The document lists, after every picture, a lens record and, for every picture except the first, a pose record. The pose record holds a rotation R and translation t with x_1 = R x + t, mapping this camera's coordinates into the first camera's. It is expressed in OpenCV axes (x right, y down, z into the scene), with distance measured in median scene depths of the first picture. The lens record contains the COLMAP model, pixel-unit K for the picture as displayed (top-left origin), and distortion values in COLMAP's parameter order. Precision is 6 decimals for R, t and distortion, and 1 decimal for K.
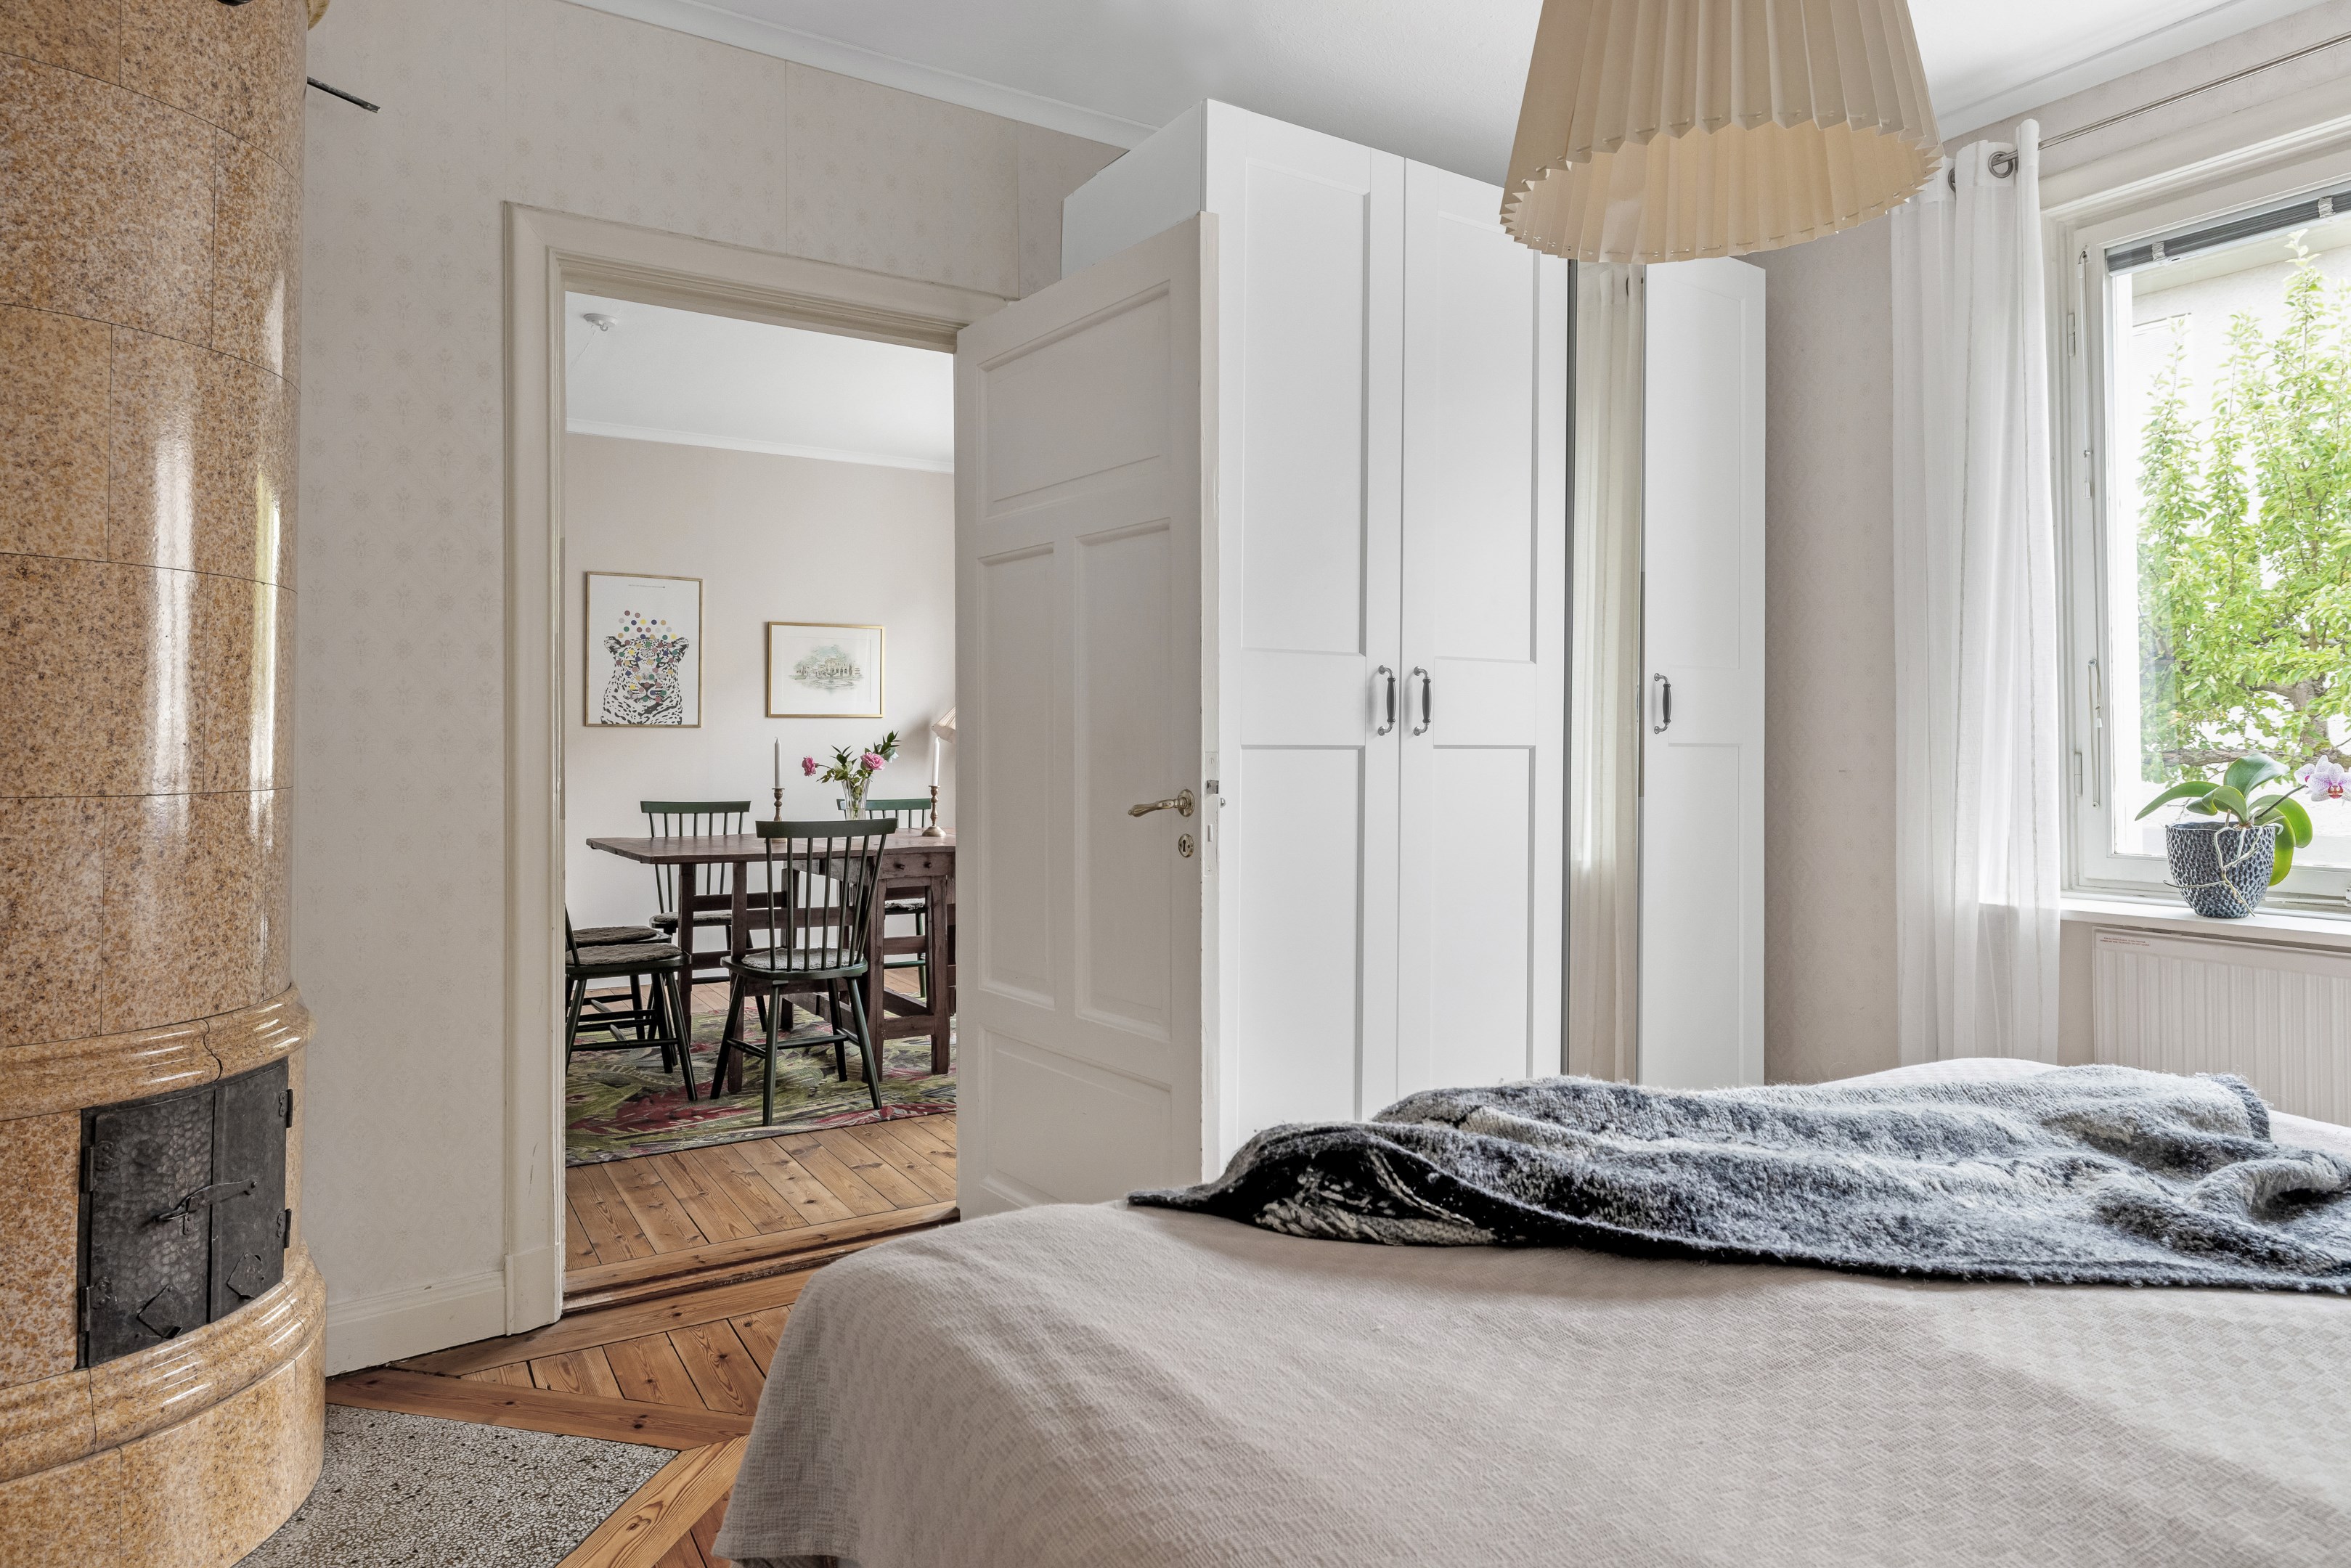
lens RADIAL K [[1347.8, 0, 1172.2], [0, 1347.8, 719.0], [0, 0, 1]] dist [-0.001958, 0.000494]
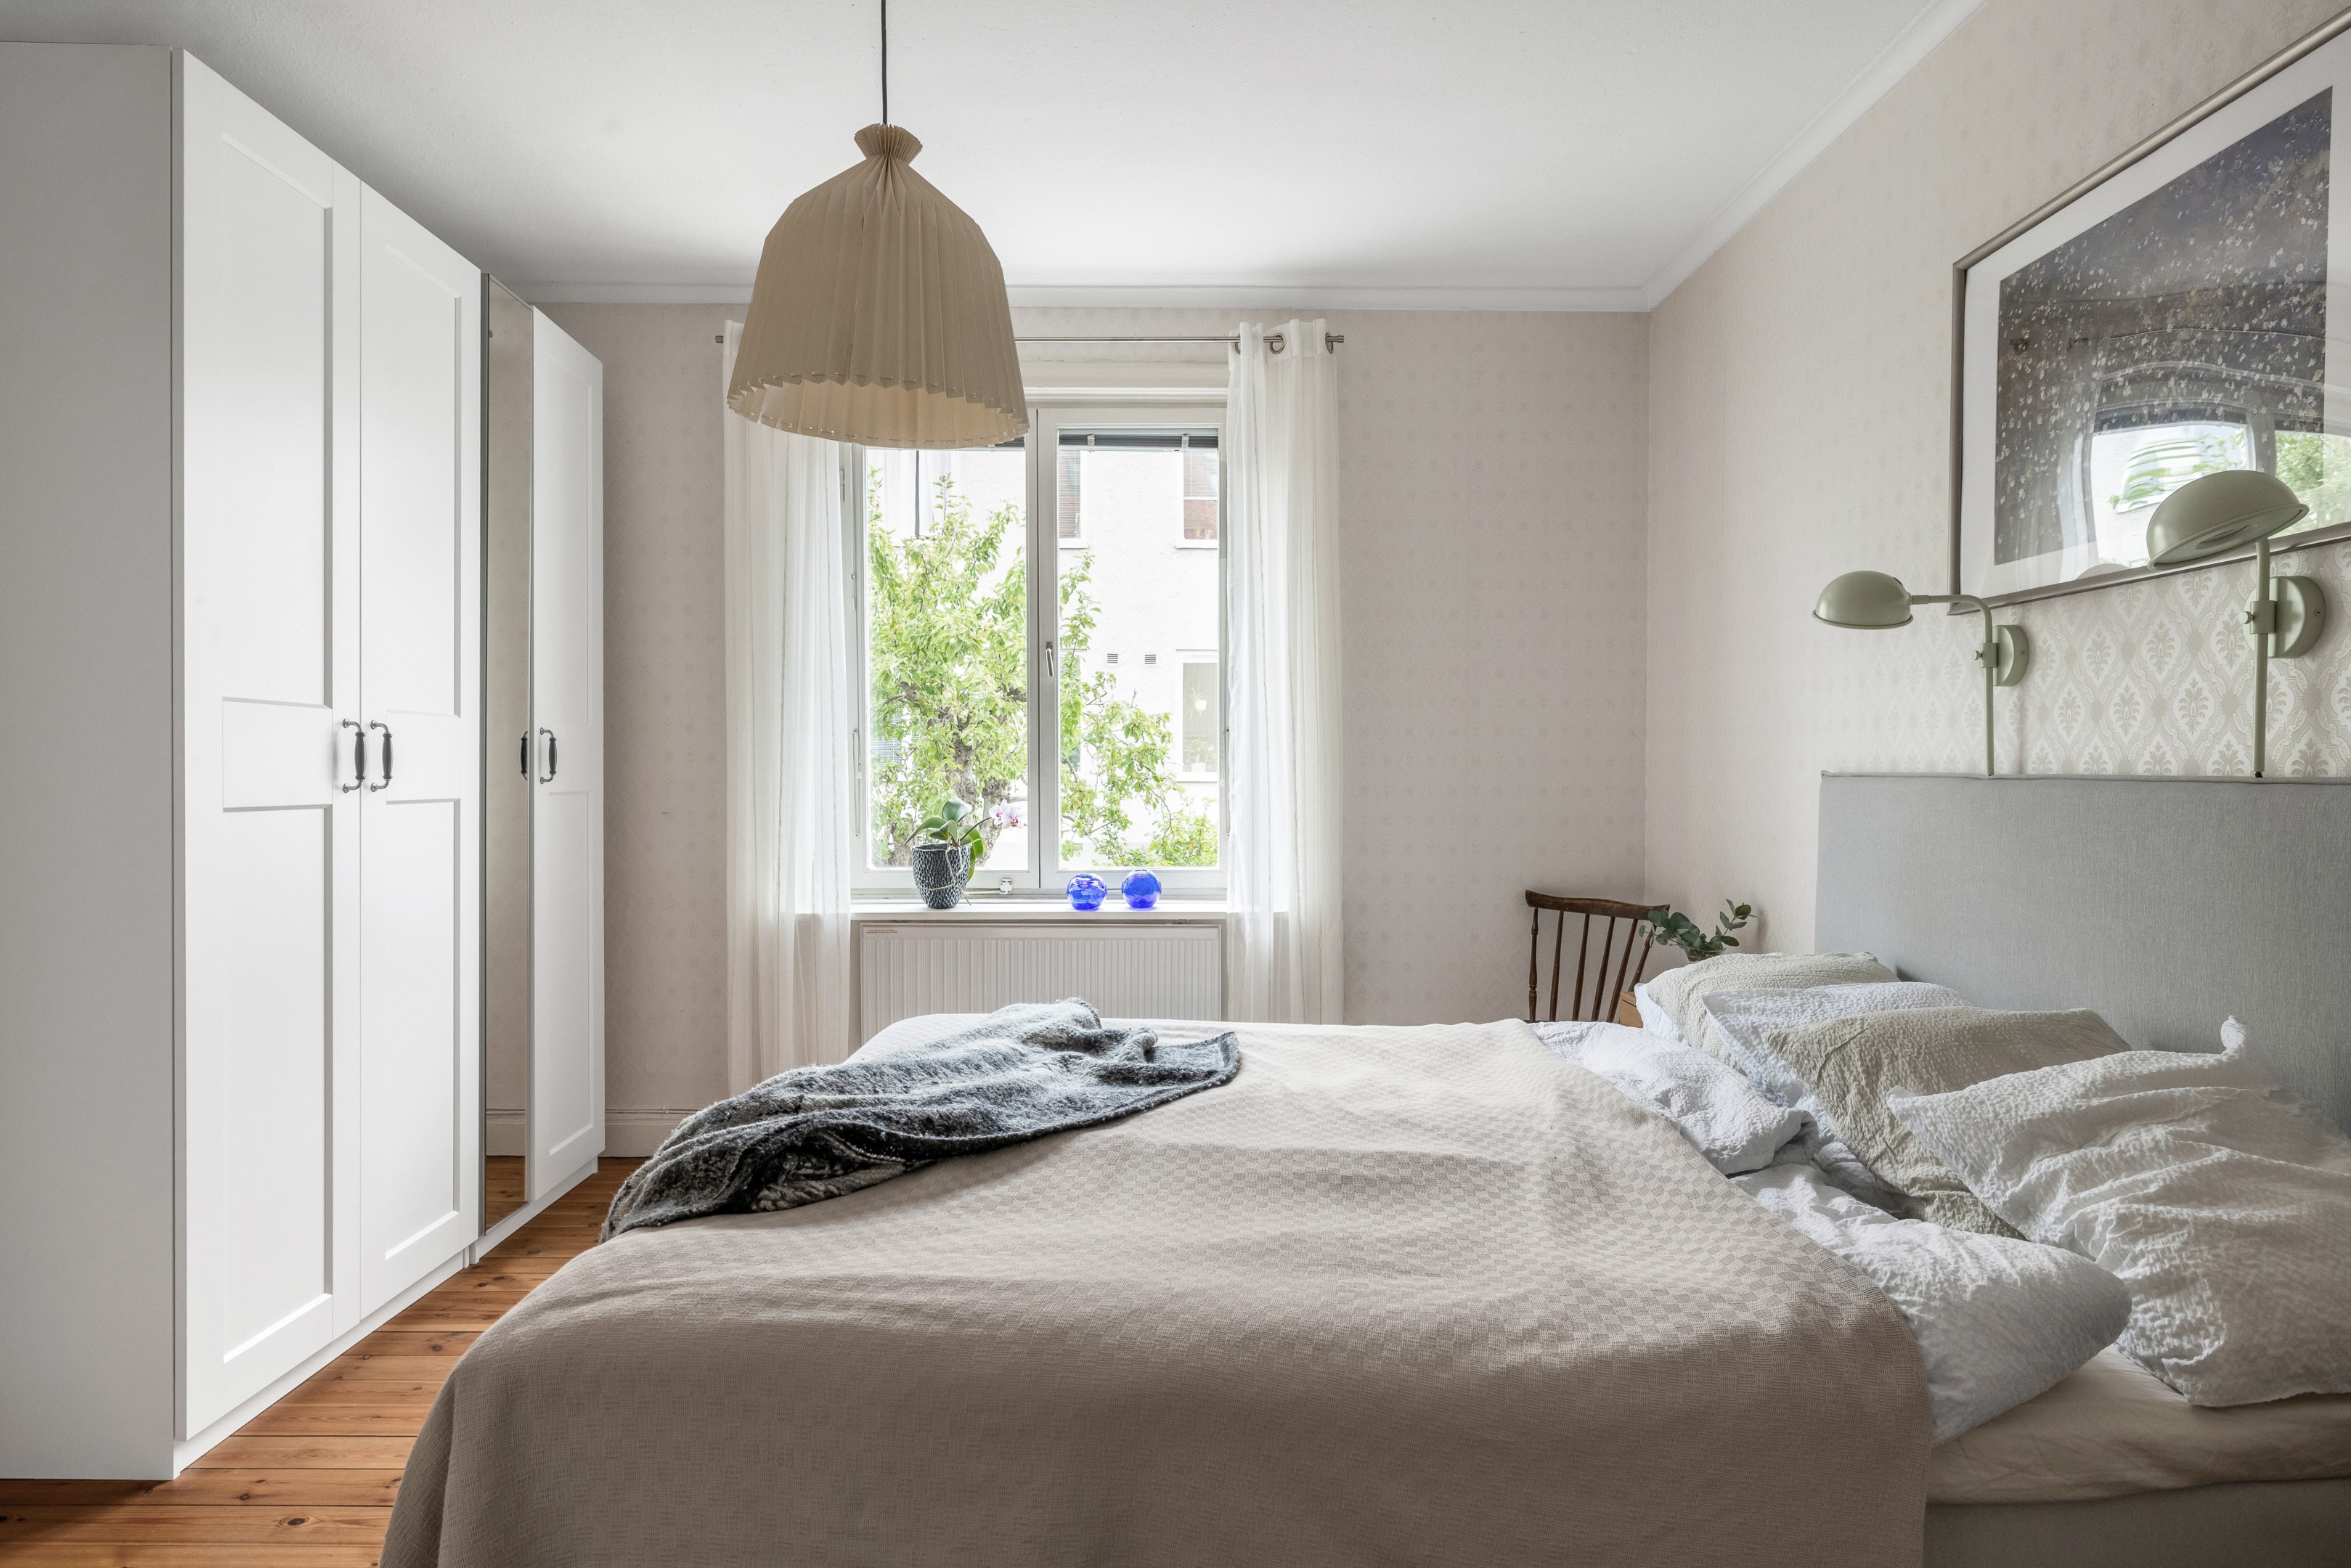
lens RADIAL K [[1361.1, 0, 1175.5], [0, 1361.1, 784.0], [0, 0, 1]] dist [-0.002466, -0.000318]
pose [[0.513883, -0.007289, 0.857829, -0.828585], [-0.020732, 0.999566, 0.020913, -0.058930], [-0.857610, -0.028532, 0.513509, 0.019948]]
